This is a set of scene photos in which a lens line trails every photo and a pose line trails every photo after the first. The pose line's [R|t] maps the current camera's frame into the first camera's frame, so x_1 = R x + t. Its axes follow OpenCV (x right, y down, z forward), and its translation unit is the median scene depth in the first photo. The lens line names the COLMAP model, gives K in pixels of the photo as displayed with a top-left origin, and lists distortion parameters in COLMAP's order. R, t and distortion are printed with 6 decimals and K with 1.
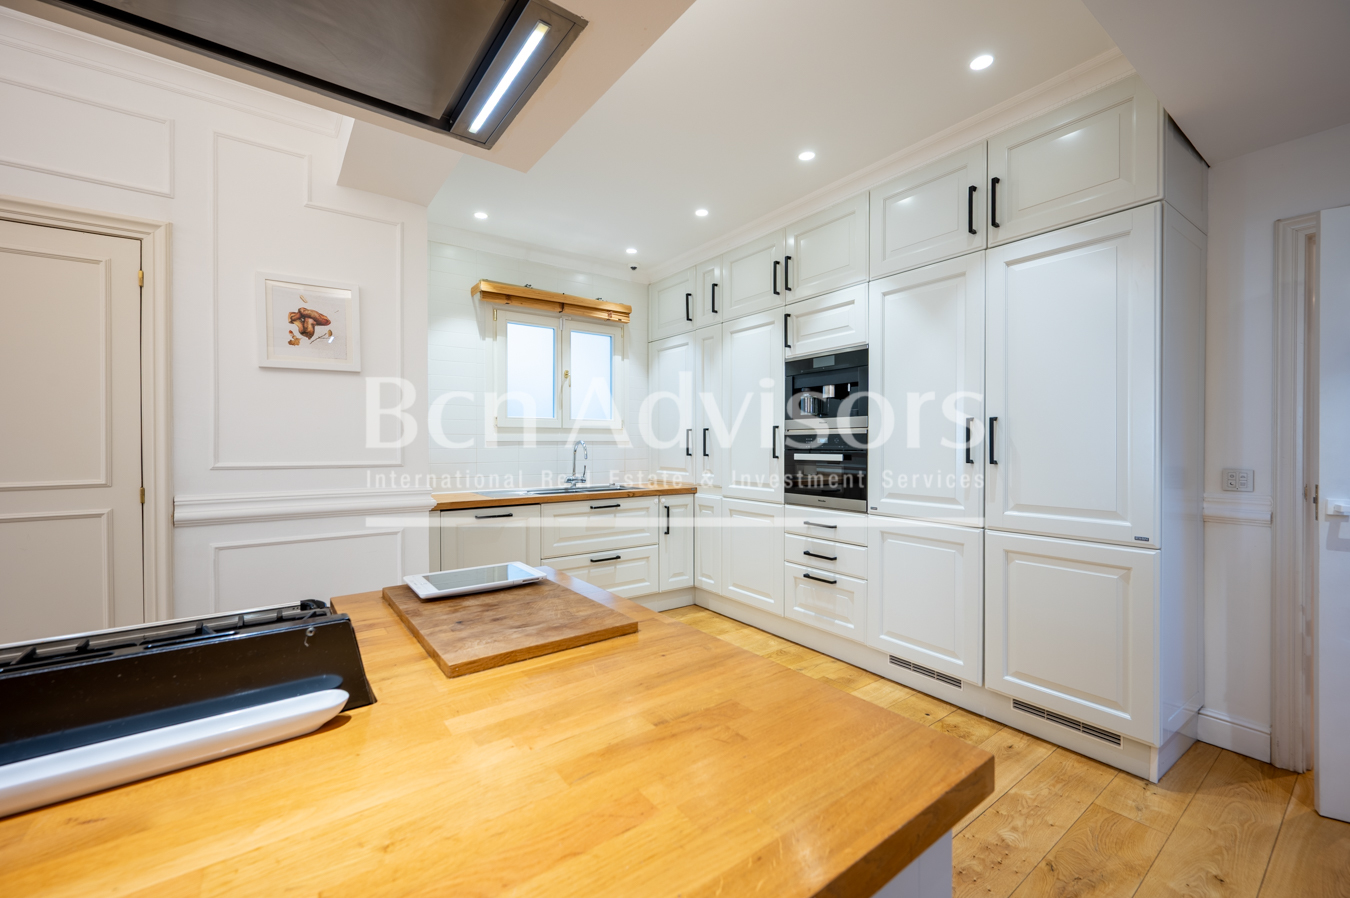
lens RADIAL K [[546.3, 0, 662.6], [0, 546.3, 445.6], [0, 0, 1]] dist [0.001020, -0.000262]
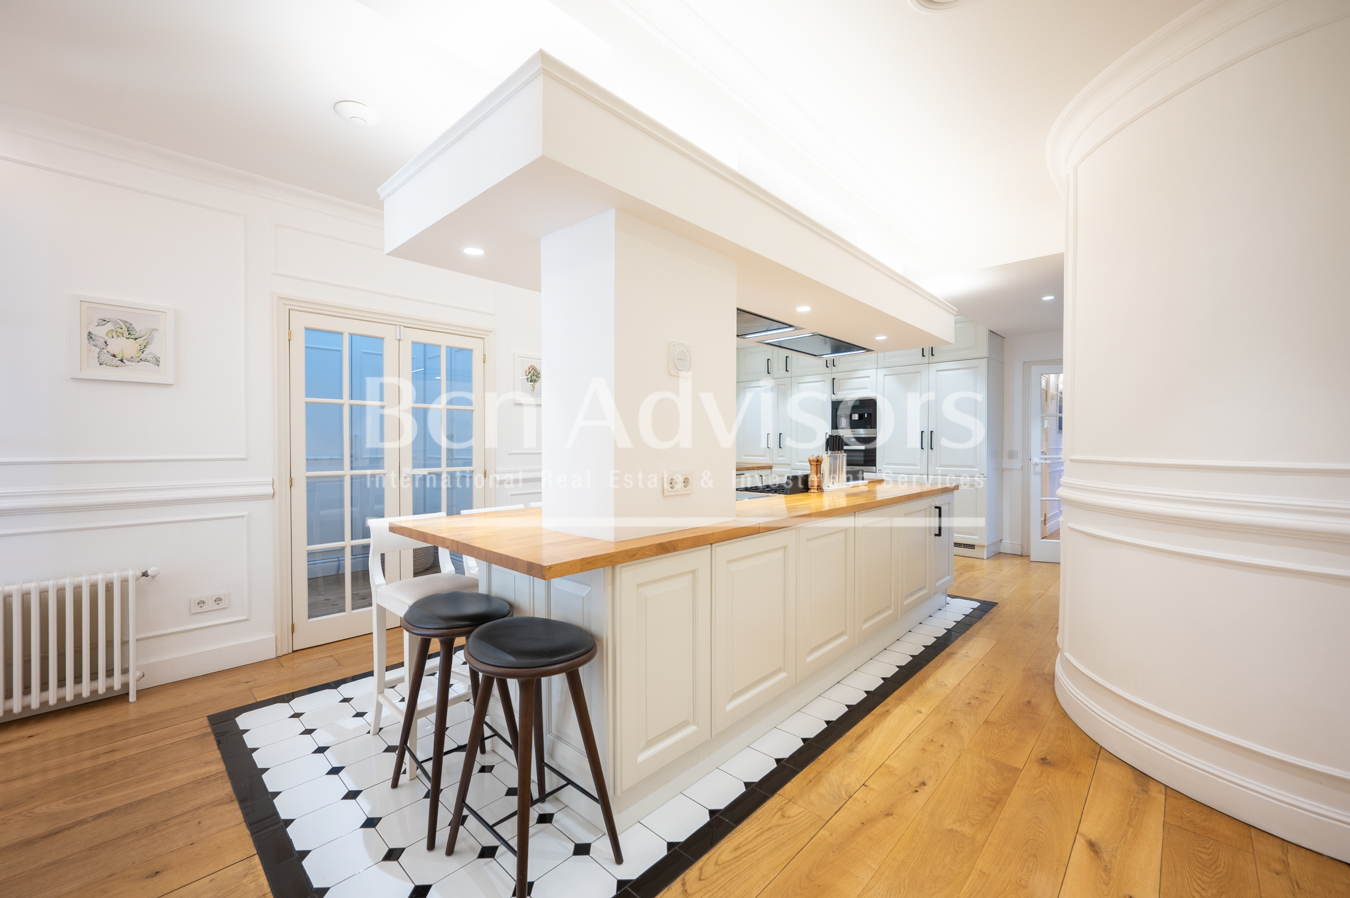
lens RADIAL K [[546.3, 0, 677.1], [0, 546.3, 447.1], [0, 0, 1]] dist [0.001020, -0.000262]
pose [[0.980650, -0.003421, 0.195738, -0.992432], [0.001847, 0.999965, 0.008221, 0.000461], [-0.195760, -0.007700, 0.980622, -1.188039]]
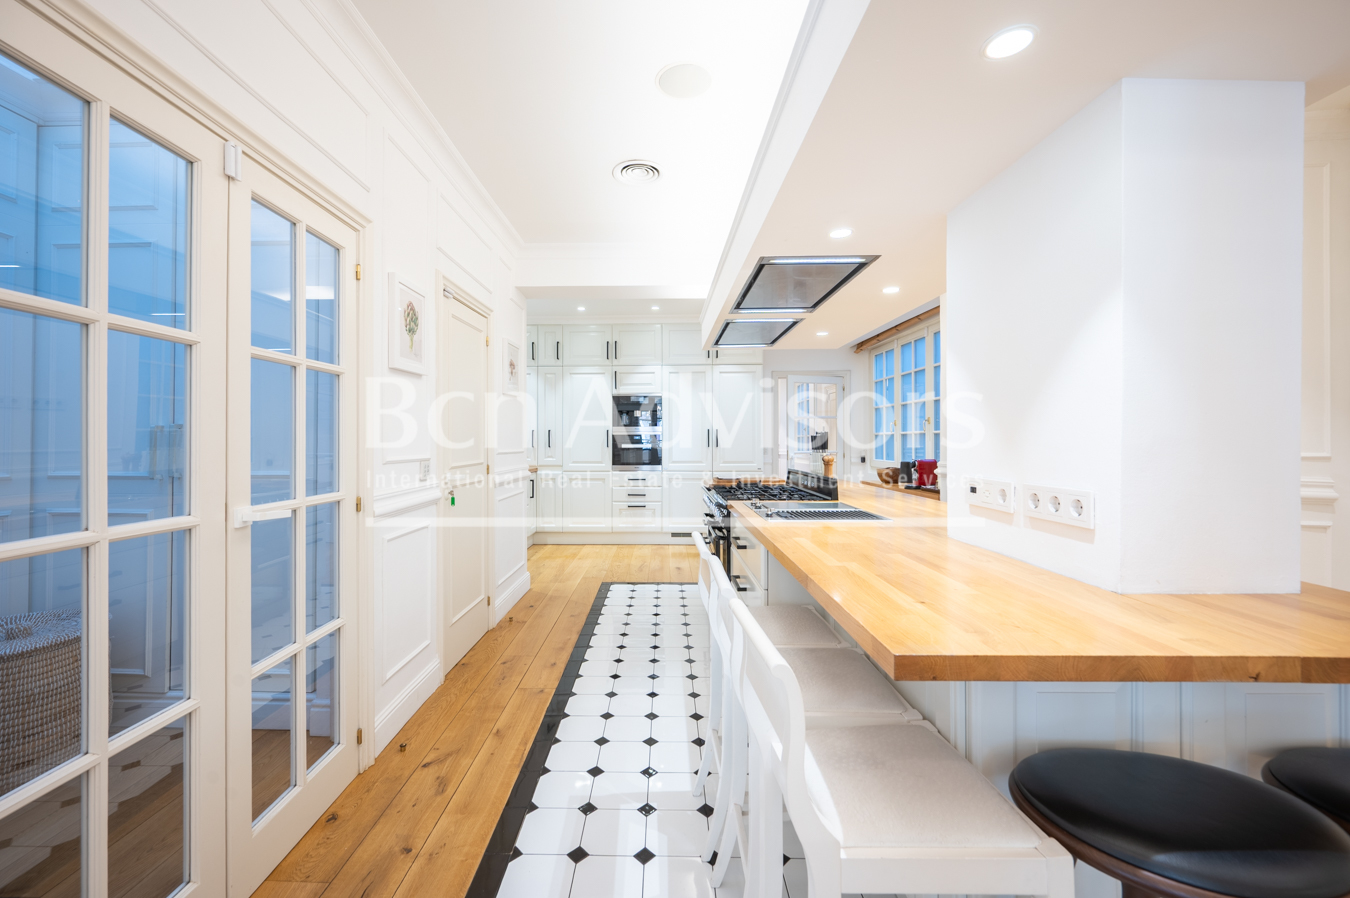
lens RADIAL K [[546.3, 0, 676.3], [0, 546.3, 439.7], [0, 0, 1]] dist [0.001020, -0.000262]
pose [[0.600884, -0.001171, 0.799336, -1.547262], [0.001931, 0.999998, 0.000013, -0.001177], [-0.799334, 0.001536, 0.600885, -0.418569]]
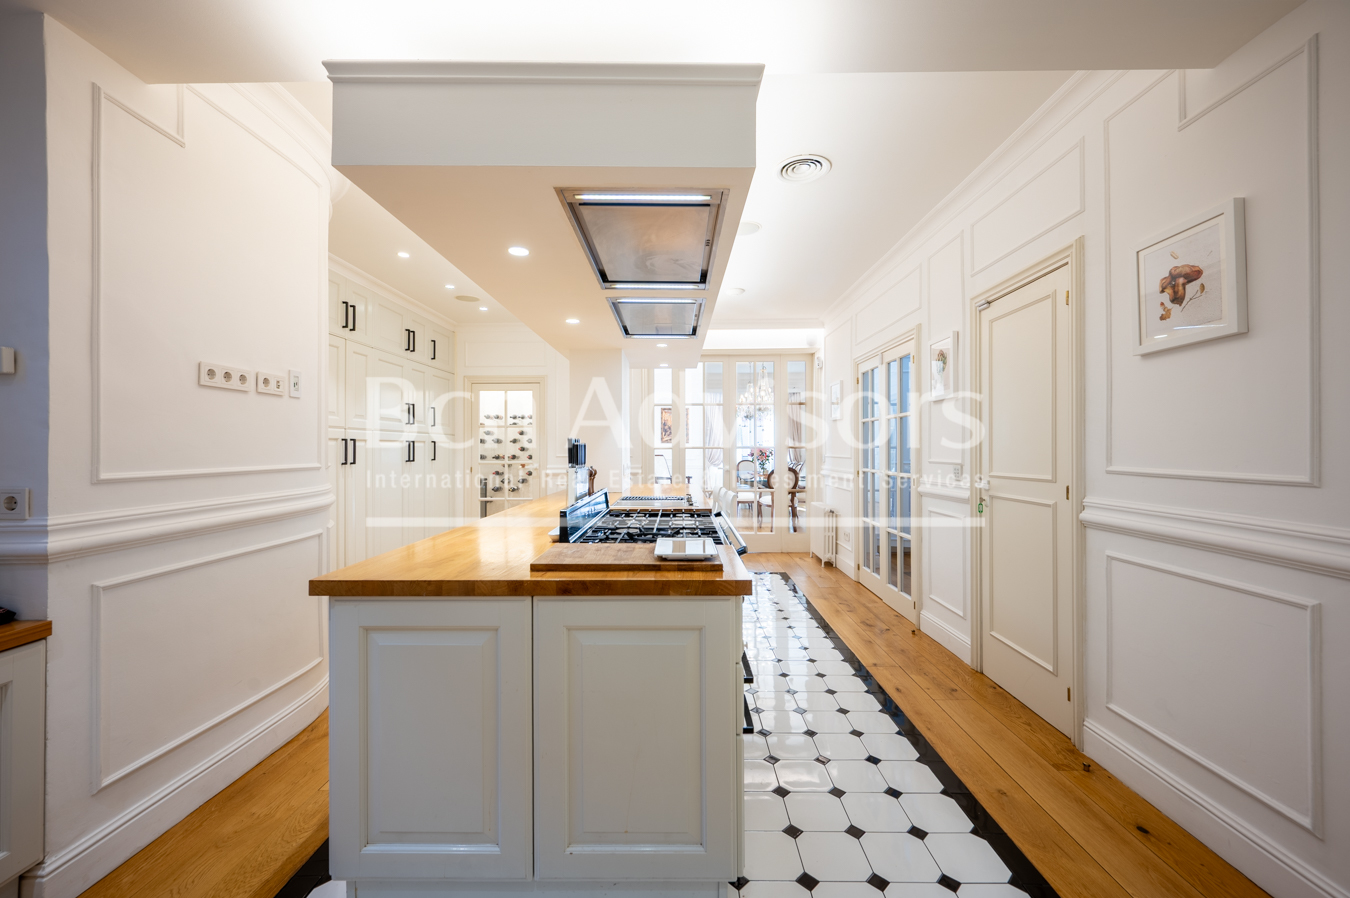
lens RADIAL K [[546.3, 0, 679.1], [0, 546.3, 445.0], [0, 0, 1]] dist [0.001020, -0.000262]
pose [[-0.594268, -0.001905, -0.804265, 0.313299], [0.002207, 0.999990, -0.004000, -0.002336], [0.804264, -0.004153, -0.594257, 0.772286]]
